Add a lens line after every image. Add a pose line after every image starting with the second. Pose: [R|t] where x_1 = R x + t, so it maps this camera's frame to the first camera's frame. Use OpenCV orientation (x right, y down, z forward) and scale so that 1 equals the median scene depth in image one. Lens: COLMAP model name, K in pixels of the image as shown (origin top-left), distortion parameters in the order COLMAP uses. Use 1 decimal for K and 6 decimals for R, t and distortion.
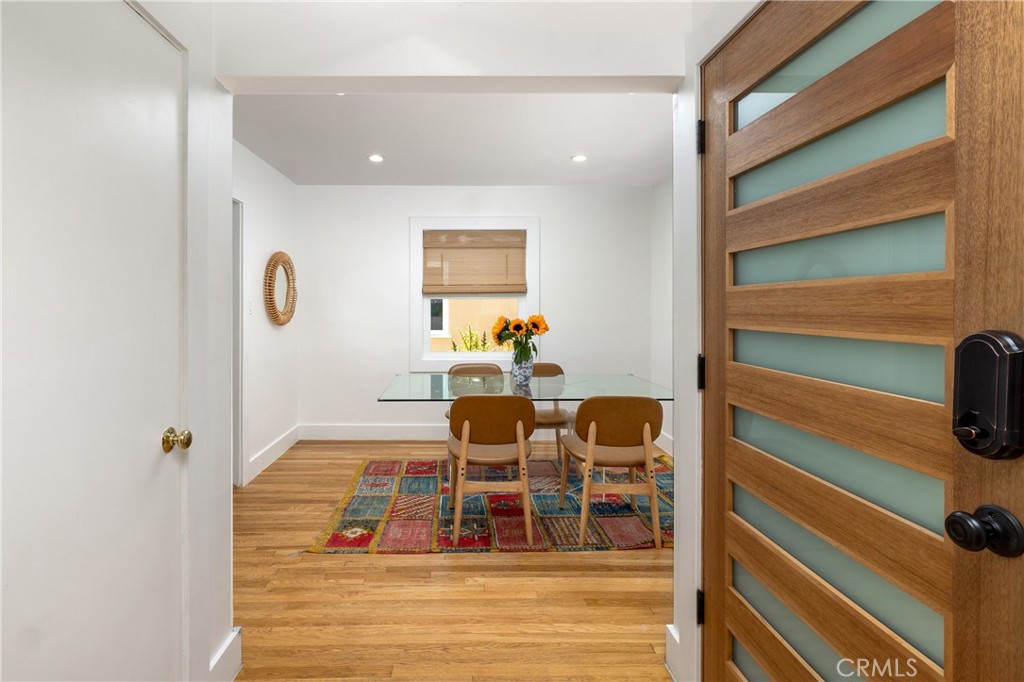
lens RADIAL K [[490.9, 0, 462.8], [0, 490.9, 312.3], [0, 0, 1]] dist [0.000669, 0.000032]
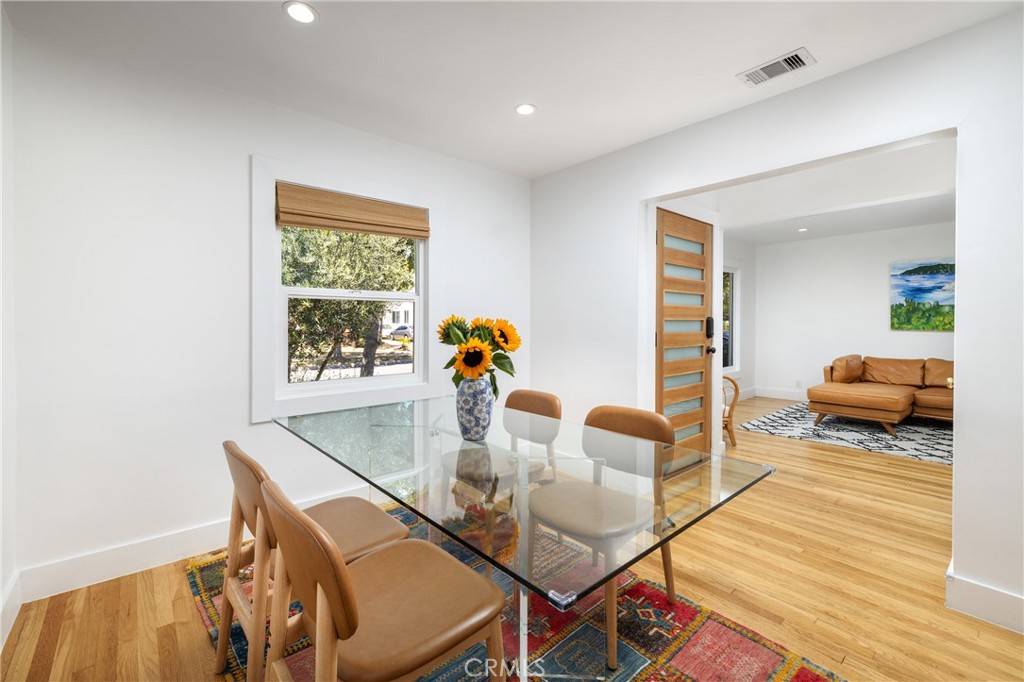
lens RADIAL K [[443.6, 0, 516.9], [0, 443.6, 311.2], [0, 0, 1]] dist [-0.000662, 0.000004]
pose [[-0.656431, 0.006821, 0.754355, -0.290129], [0.001032, 0.999966, -0.008144, 0.004231], [-0.754385, -0.004567, -0.656416, 1.239663]]
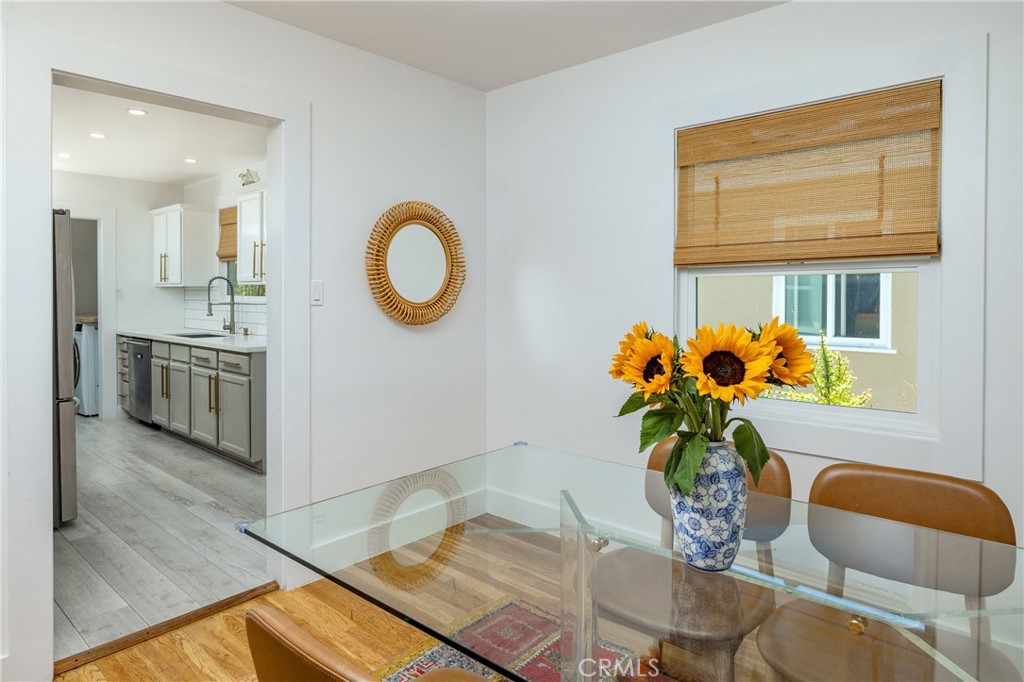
lens RADIAL K [[607.4, 0, 513.2], [0, 607.4, 305.2], [0, 0, 1]] dist [-0.005071, -0.001324]
pose [[0.747795, 0.010252, -0.663851, 0.256529], [-0.007236, 0.999947, 0.007292, -0.004673], [0.663891, -0.000649, 0.747829, 0.626704]]
